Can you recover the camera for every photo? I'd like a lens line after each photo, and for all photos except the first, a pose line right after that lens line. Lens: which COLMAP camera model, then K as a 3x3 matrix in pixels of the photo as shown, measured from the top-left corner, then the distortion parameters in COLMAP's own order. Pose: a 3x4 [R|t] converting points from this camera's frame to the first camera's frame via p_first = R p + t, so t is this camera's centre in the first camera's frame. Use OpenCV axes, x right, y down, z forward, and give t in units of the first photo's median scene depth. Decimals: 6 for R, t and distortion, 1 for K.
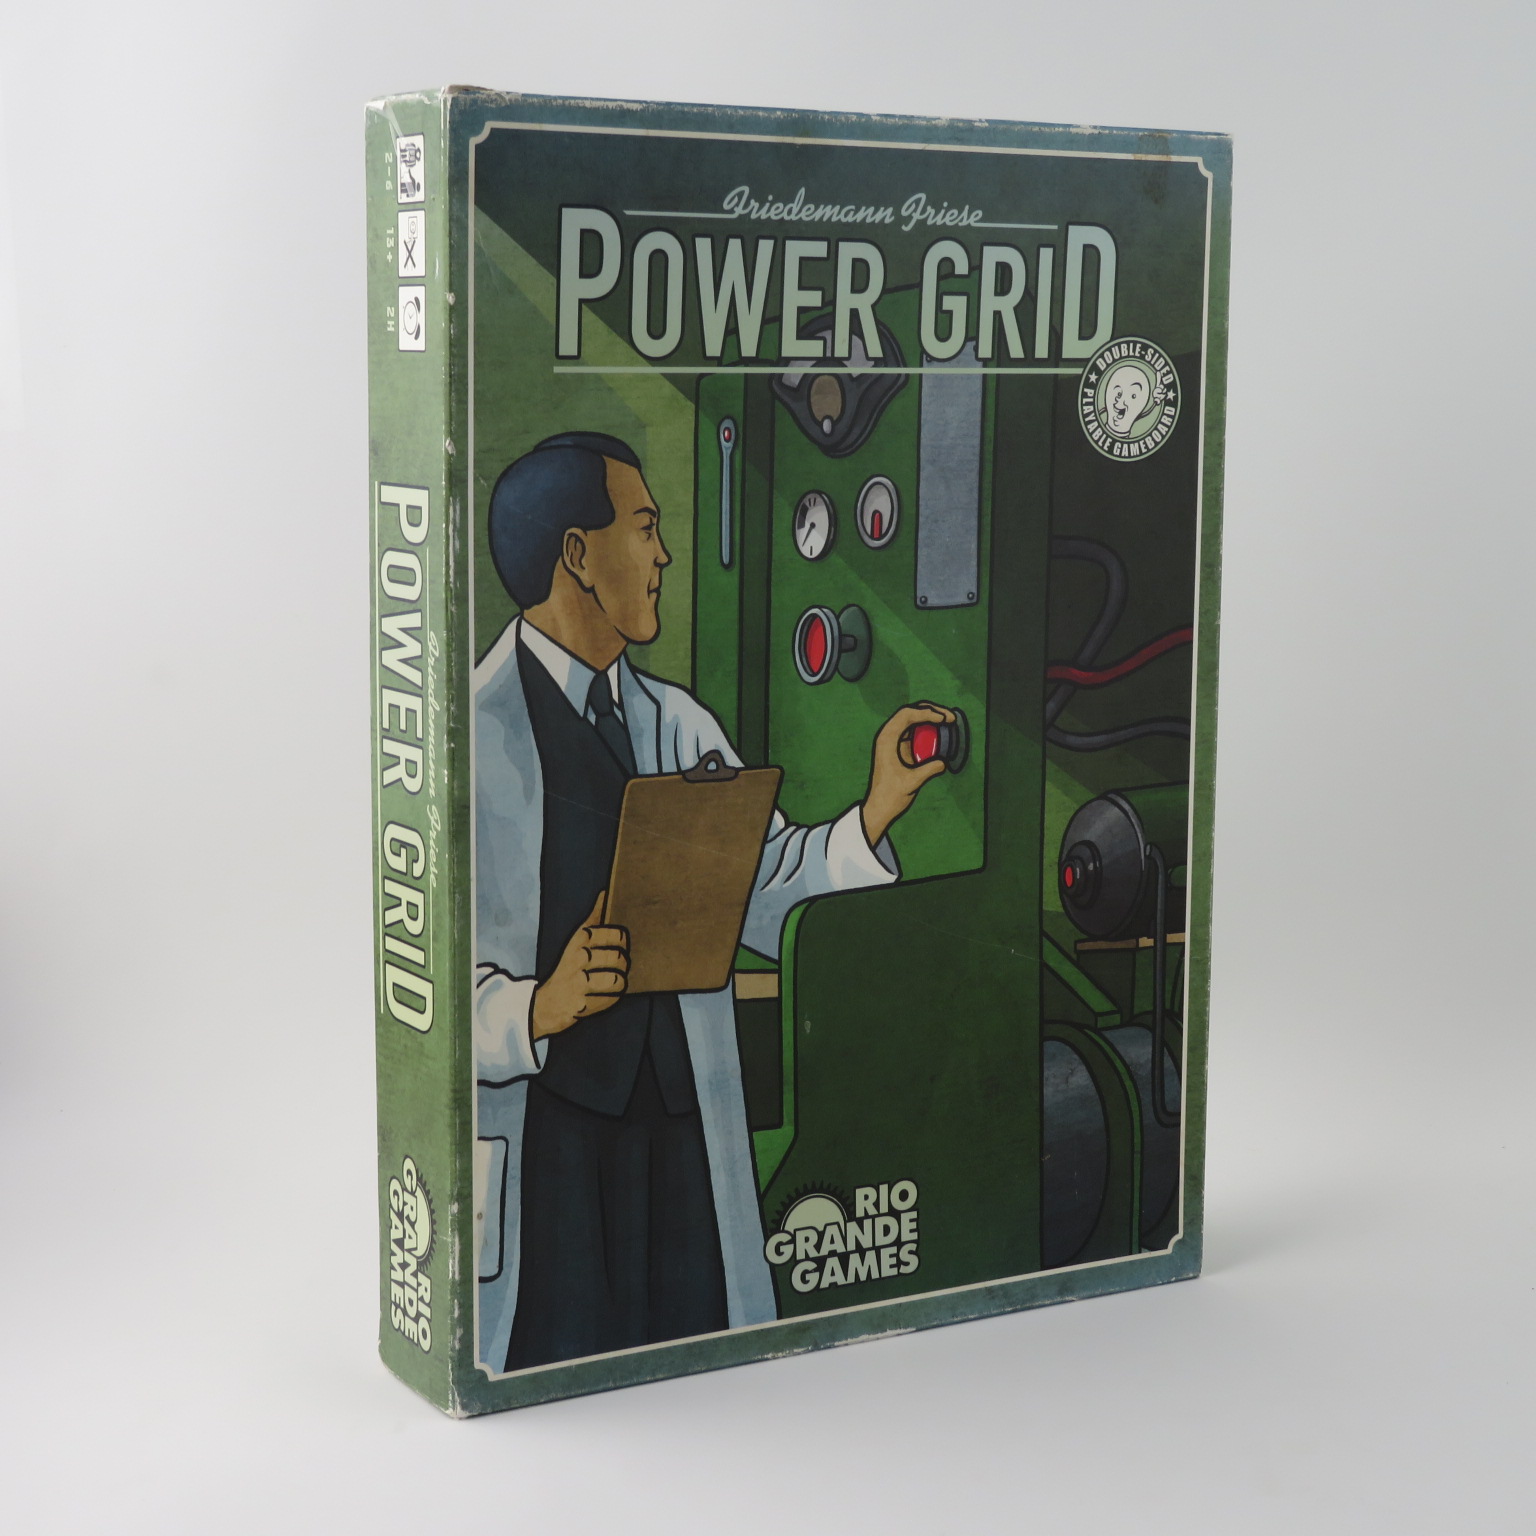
lens RADIAL K [[2985.5, 0, 768.0], [0, 2985.5, 768.0], [0, 0, 1]] dist [0.008442, 0.239901]
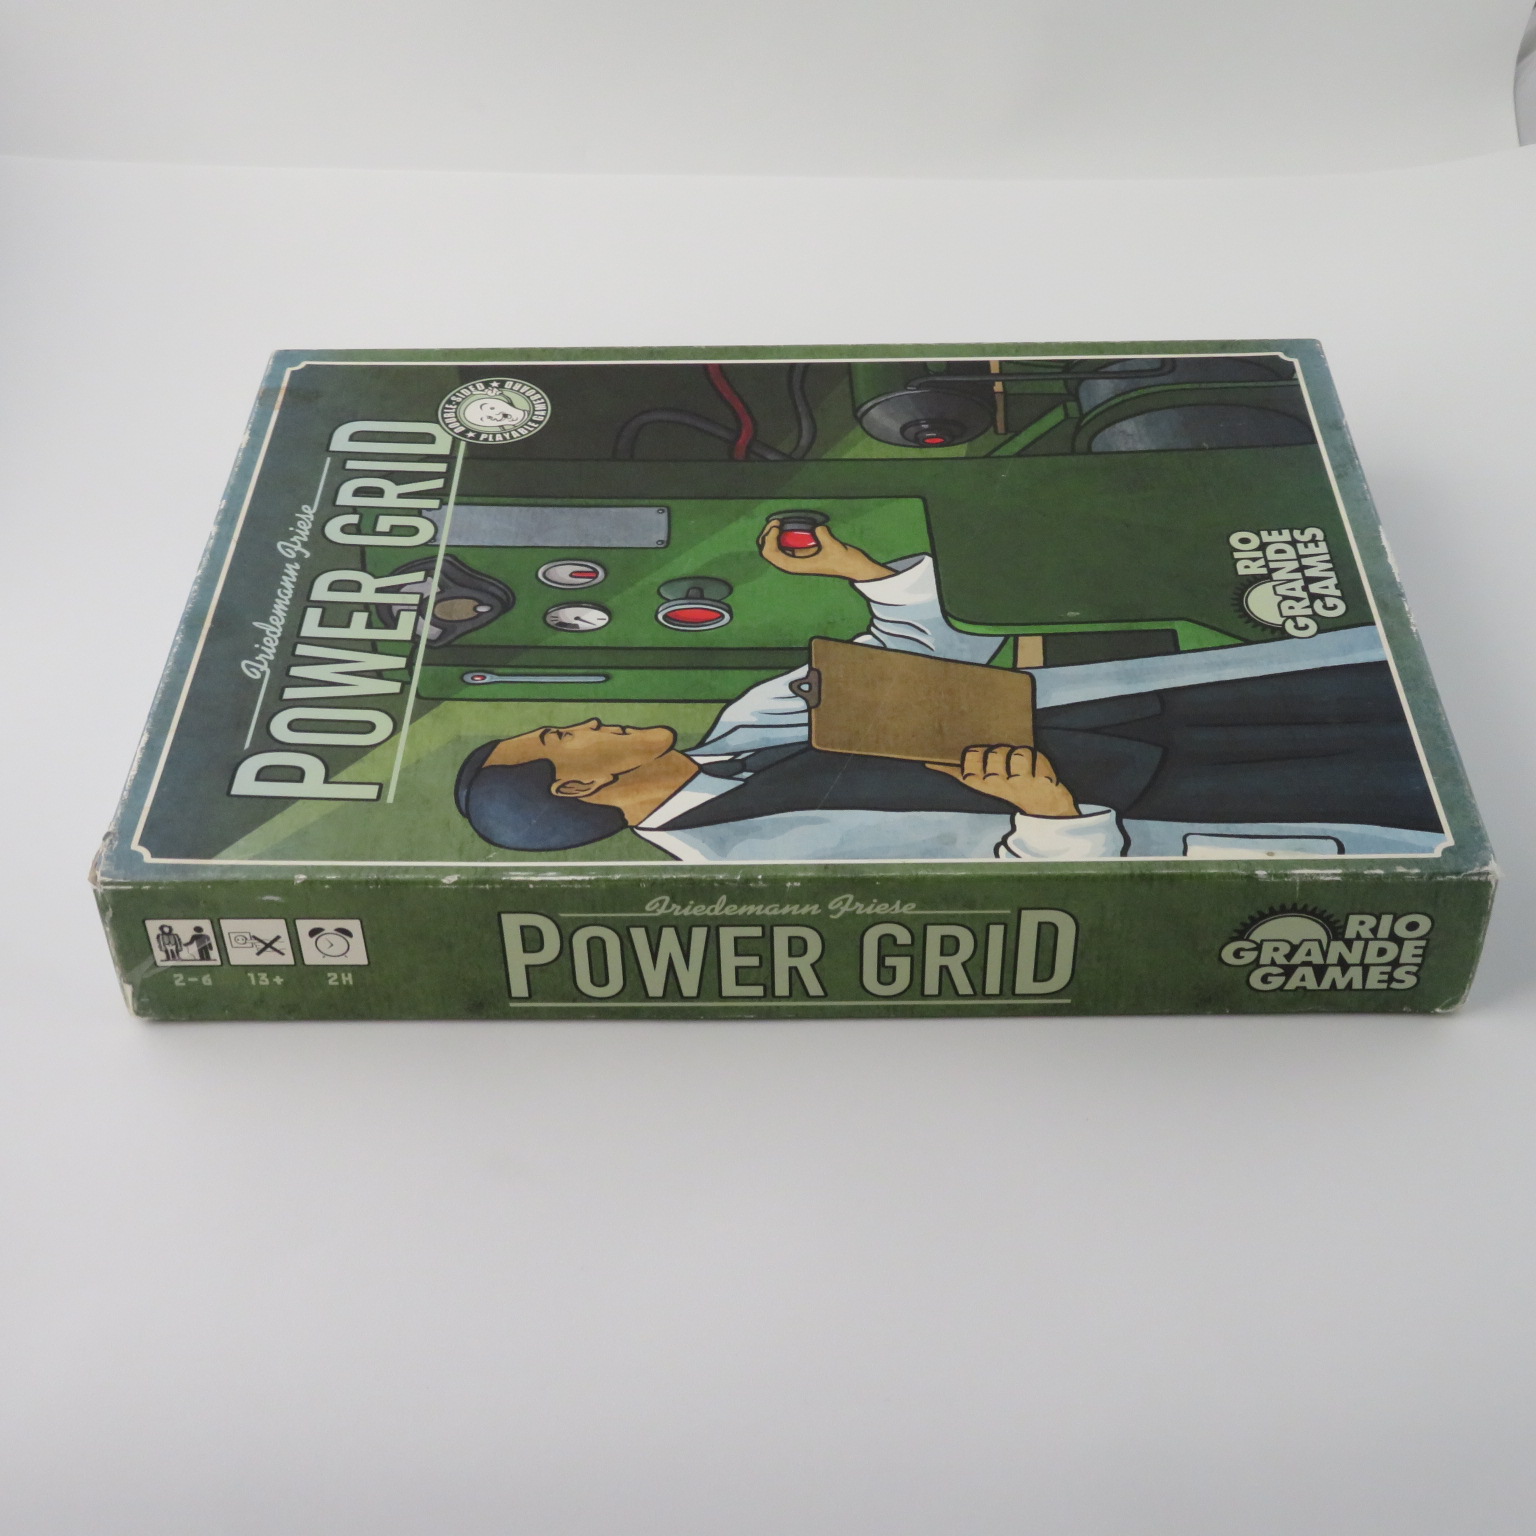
lens RADIAL K [[2273.5, 0, 769.5], [0, 2273.5, 733.6], [0, 0, 1]] dist [0.011430, -0.010225]
pose [[-0.009713, -0.945634, 0.325088, -0.279976], [0.986617, -0.061981, -0.150814, 0.101172], [0.162764, 0.319272, 0.933581, 0.286230]]
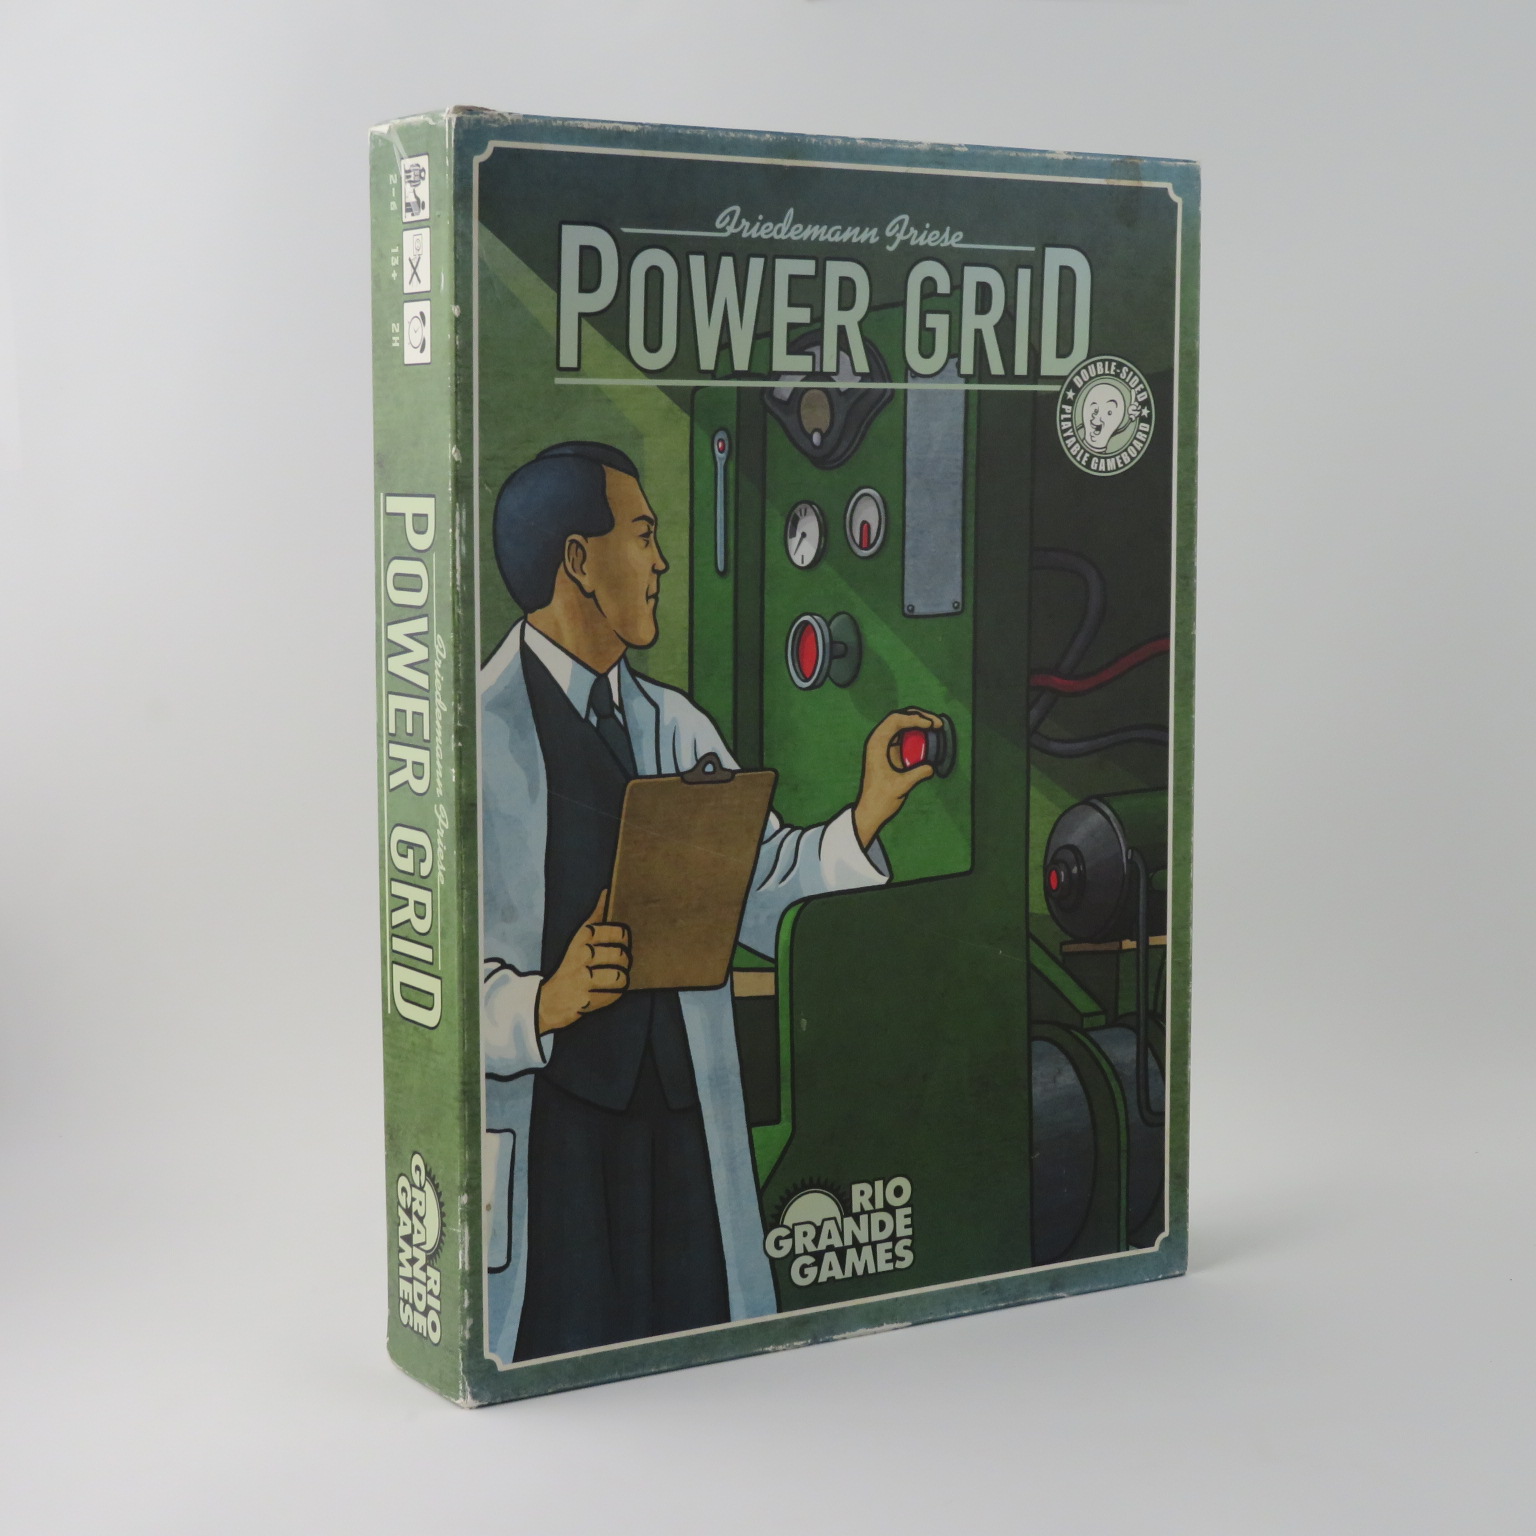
lens RADIAL K [[2985.5, 0, 768.0], [0, 2985.5, 768.0], [0, 0, 1]] dist [0.008442, 0.239901]
pose [[0.999737, -0.011199, 0.020006, -0.018912], [0.011942, 0.999229, -0.037405, 0.037703], [-0.019571, 0.037634, 0.999100, -0.027843]]
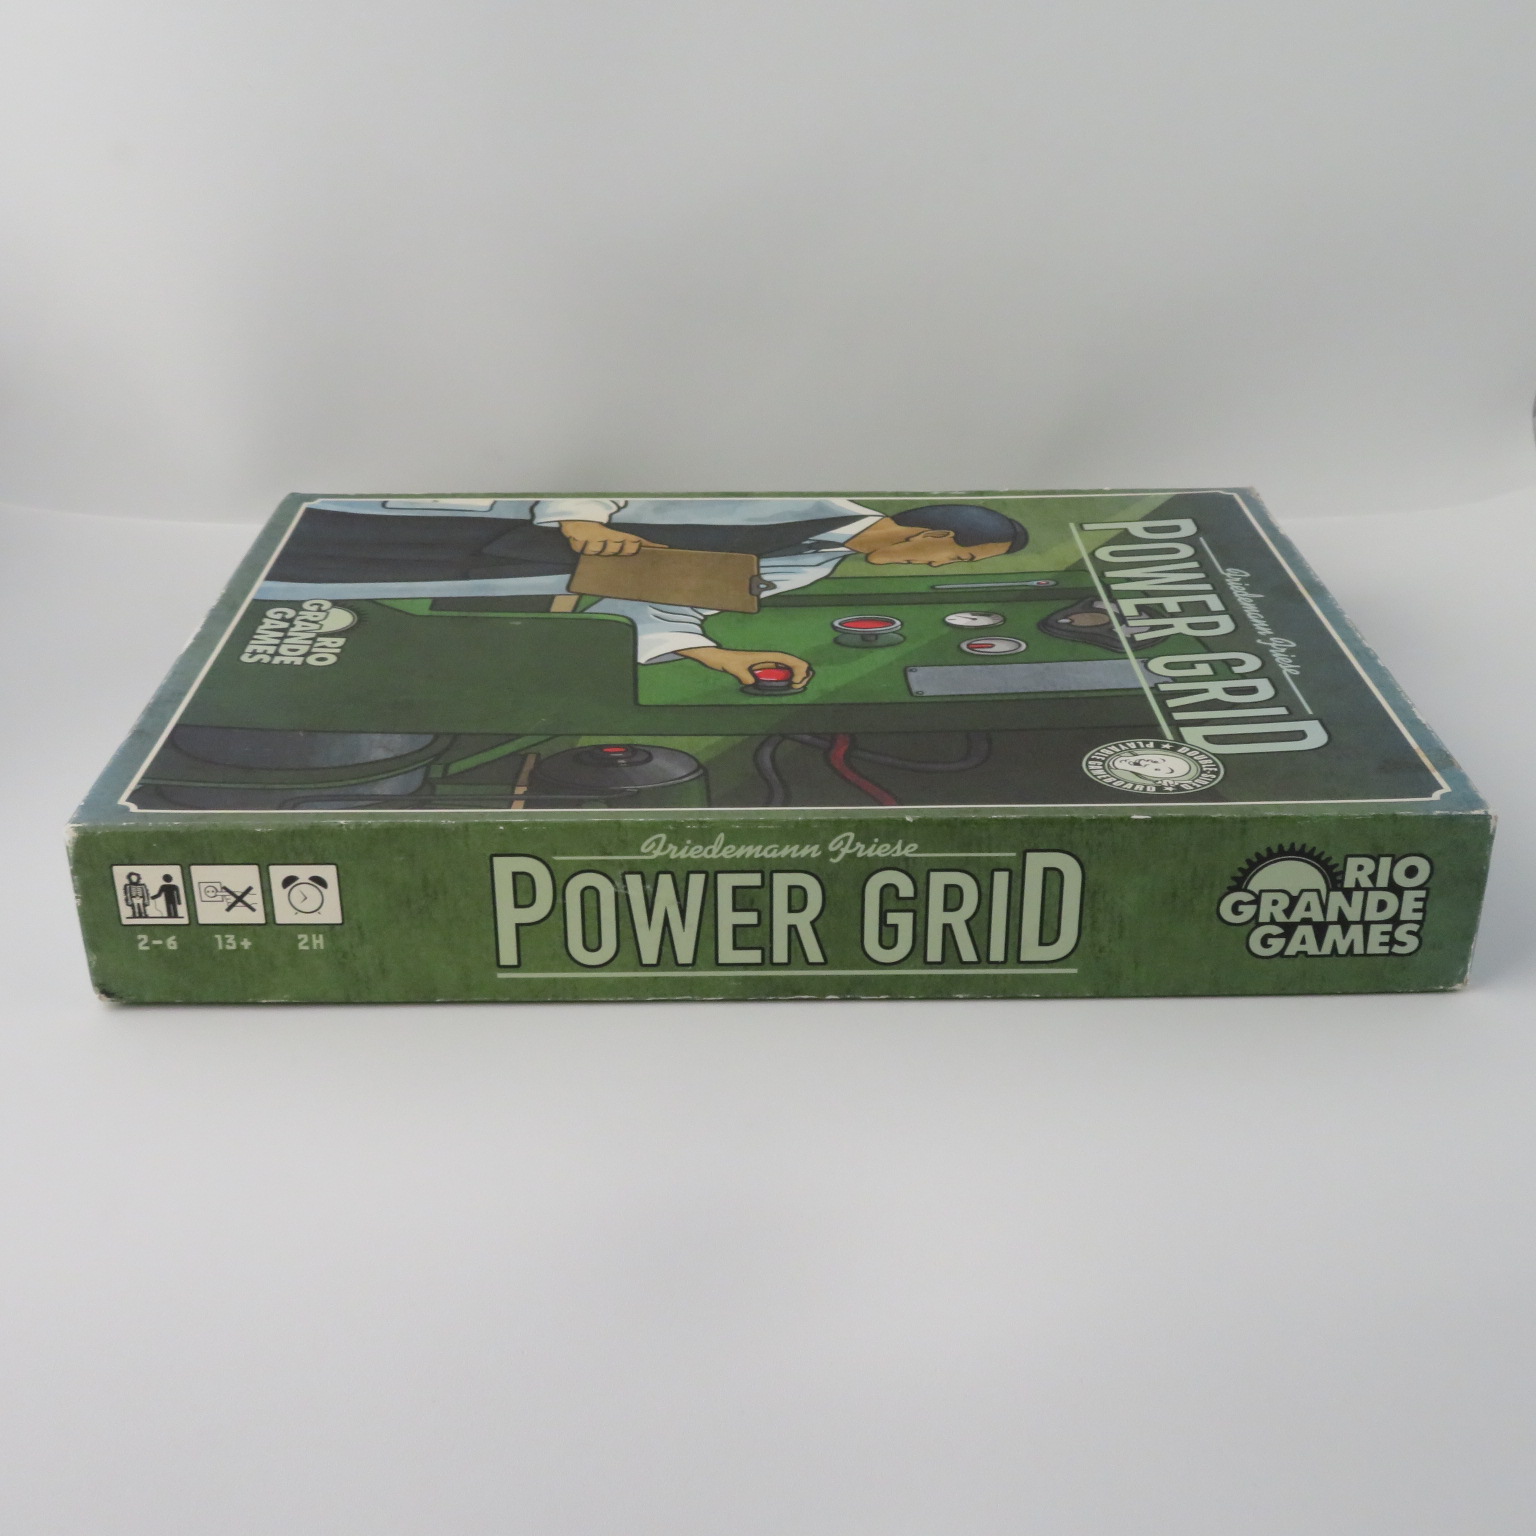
lens RADIAL K [[1905.7, 0, 773.4], [0, 1905.7, 727.9], [0, 0, 1]] dist [-0.005896, -0.007922]
pose [[0.023402, -0.085174, -0.996091, 0.721500], [-0.990544, -0.136707, -0.011582, -0.003757], [-0.135186, 0.986943, -0.087568, 1.112049]]
